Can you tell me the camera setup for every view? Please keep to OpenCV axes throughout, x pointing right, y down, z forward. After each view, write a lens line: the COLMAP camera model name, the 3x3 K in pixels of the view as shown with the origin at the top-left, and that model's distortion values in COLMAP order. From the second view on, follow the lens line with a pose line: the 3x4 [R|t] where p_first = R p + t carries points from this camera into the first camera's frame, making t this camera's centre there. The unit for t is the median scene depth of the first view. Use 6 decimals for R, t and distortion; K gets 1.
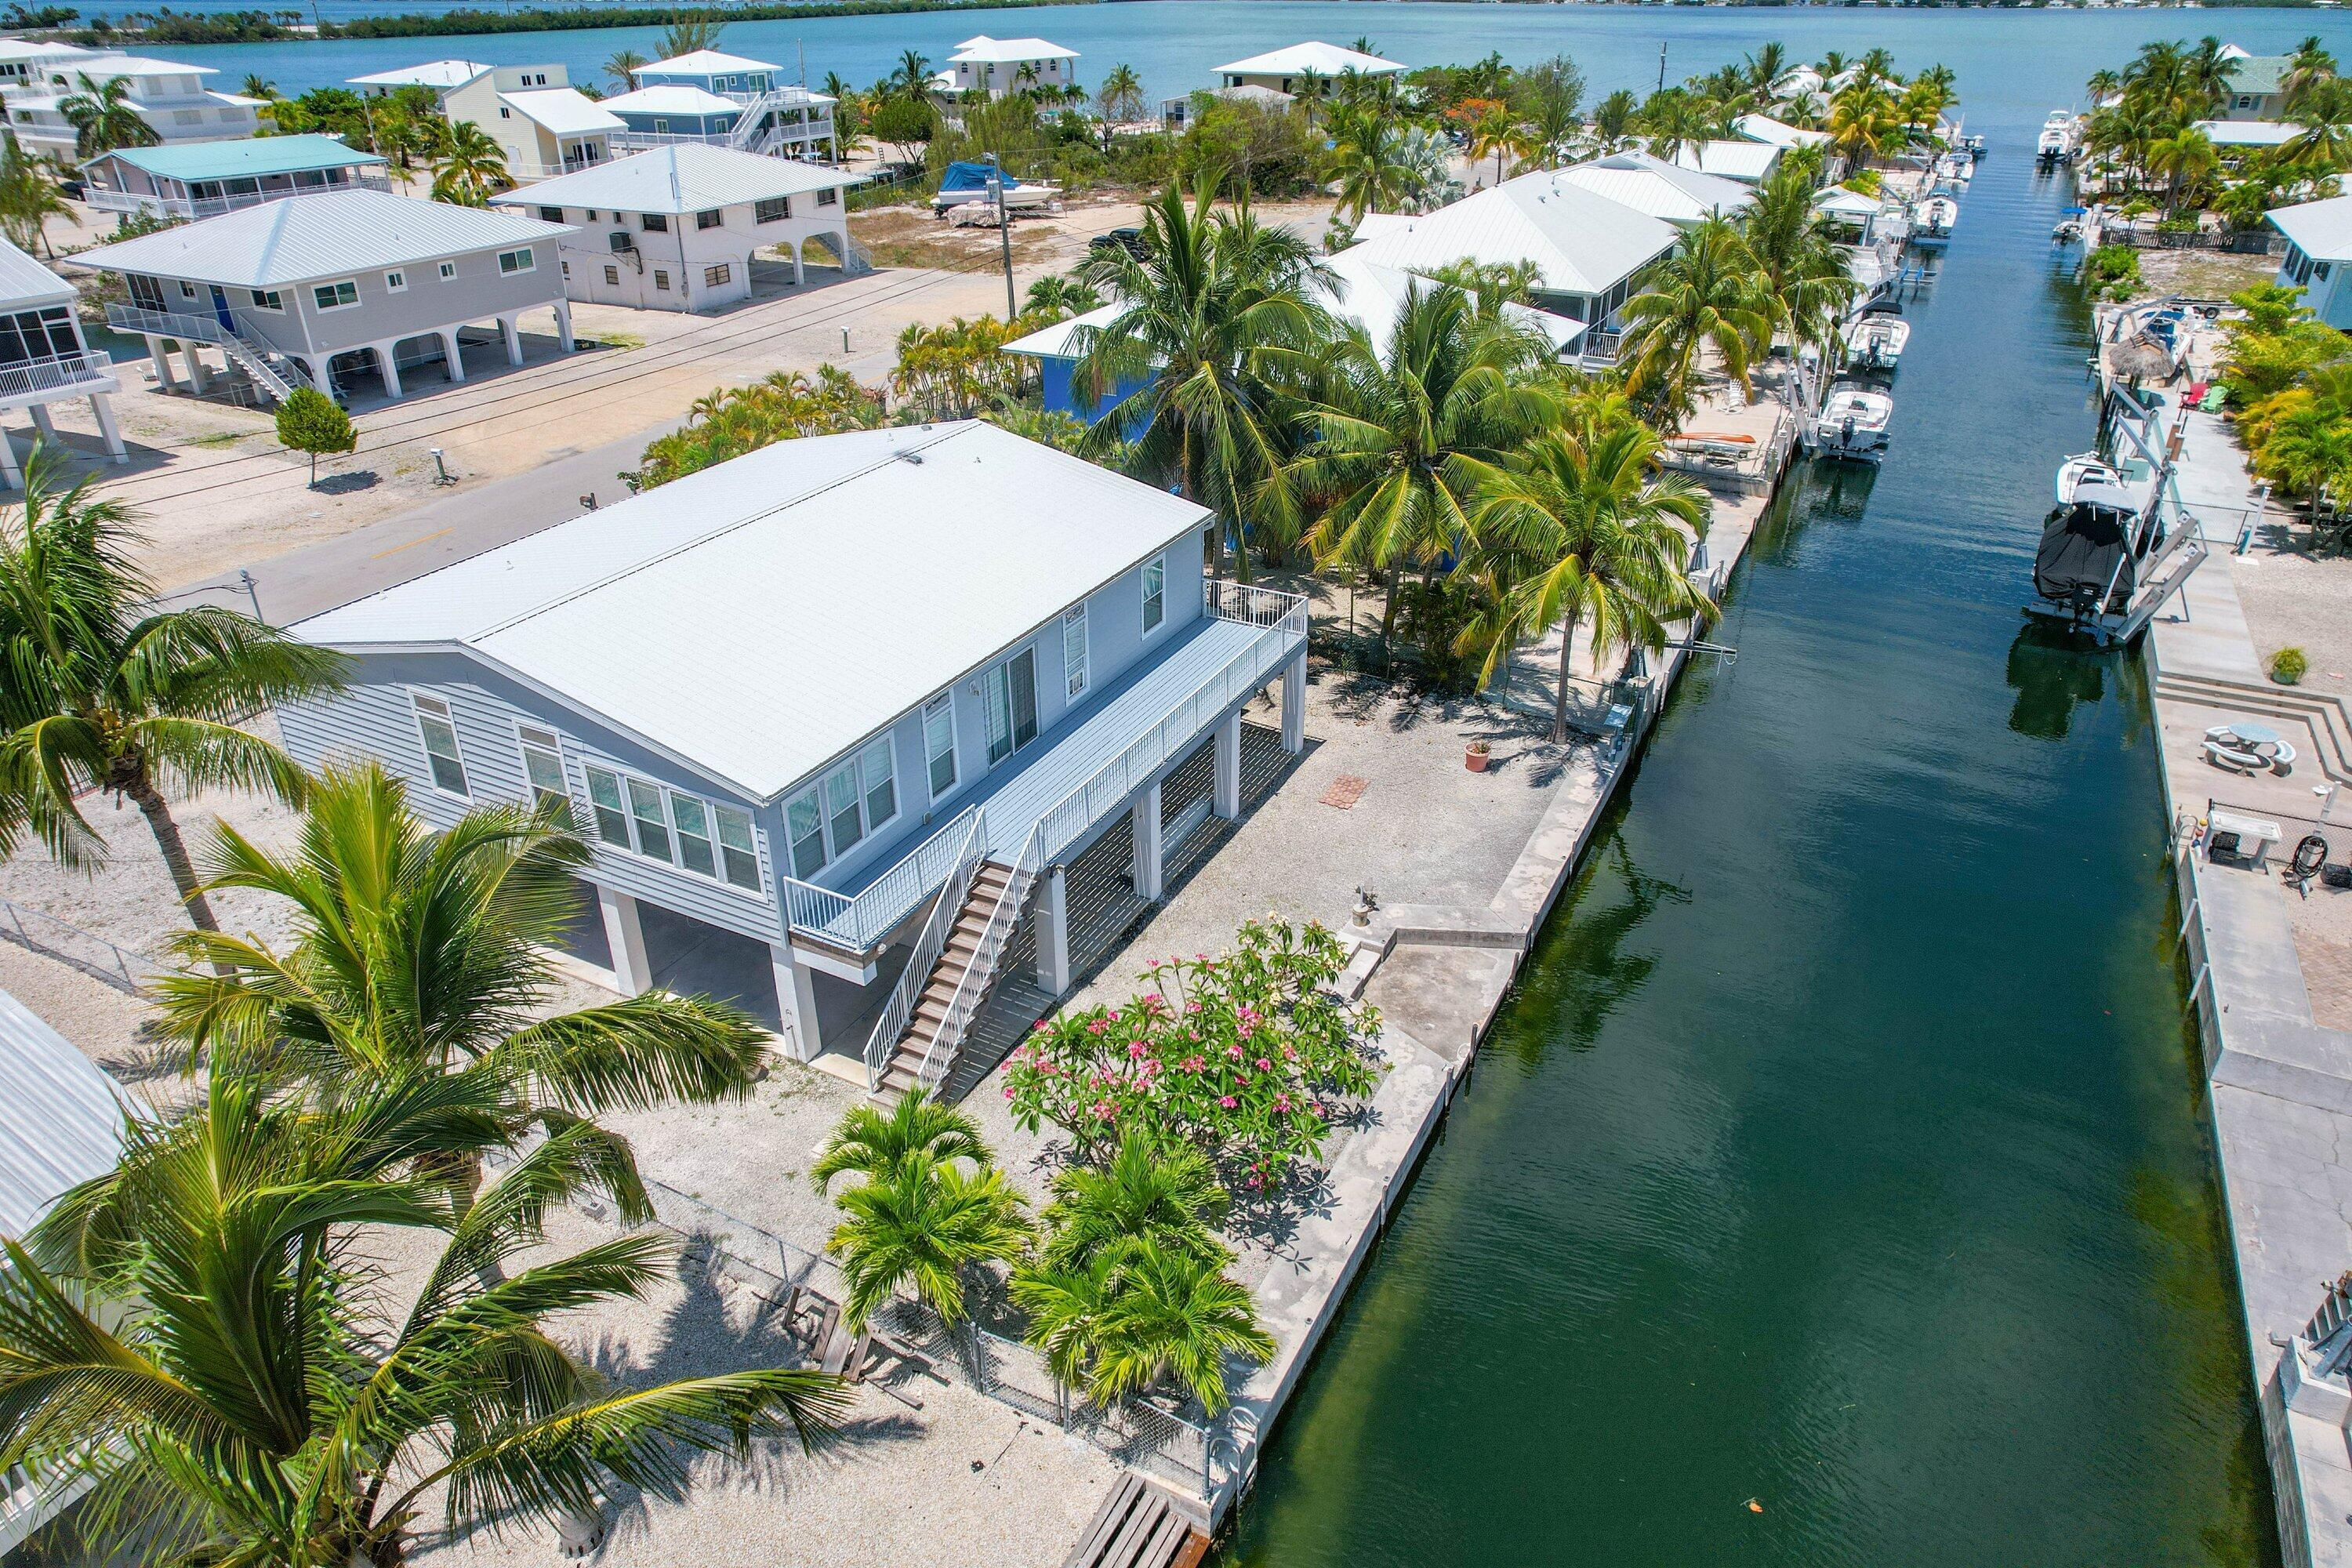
lens RADIAL K [[1403.3, 0, 1176.0], [0, 1403.3, 784.0], [0, 0, 1]] dist [-0.000829, 0.001294]
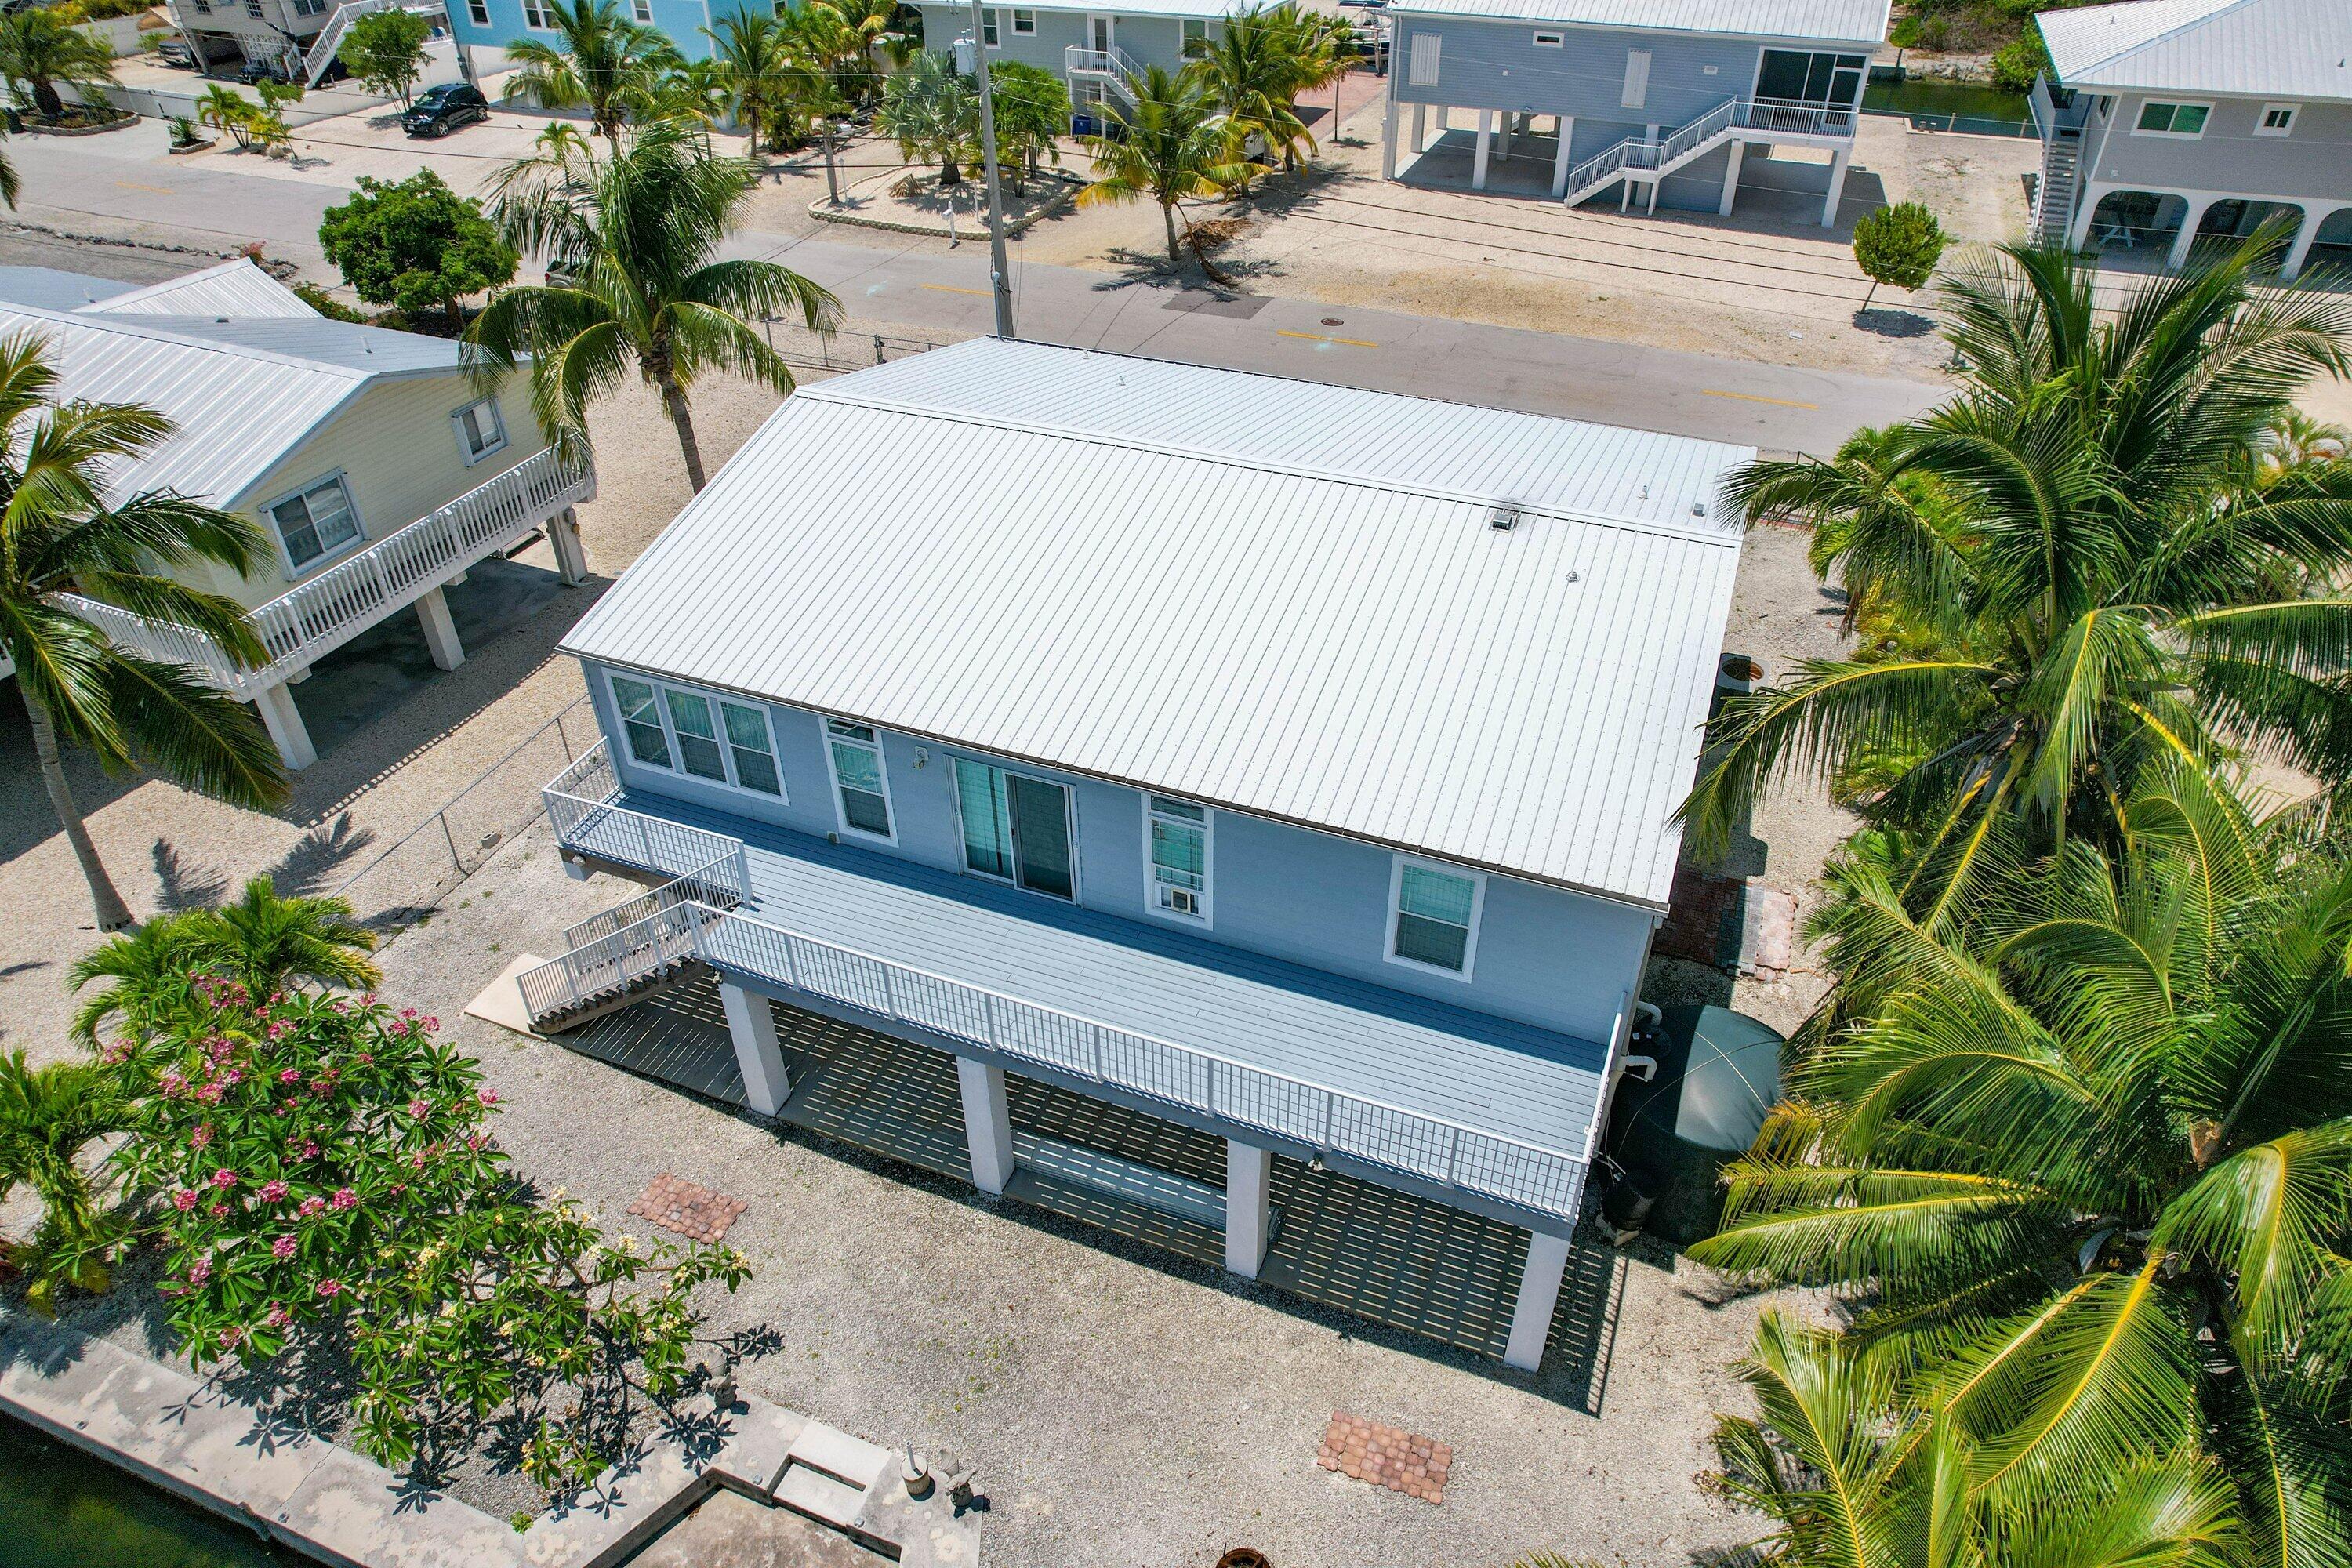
lens RADIAL K [[1403.3, 0, 1176.0], [0, 1403.3, 784.0], [0, 0, 1]] dist [-0.000829, 0.001294]
pose [[0.126567, 0.609678, -0.782479, 0.431589], [-0.486123, 0.725728, 0.486829, -0.453170], [0.864676, 0.318765, 0.388232, 0.788010]]
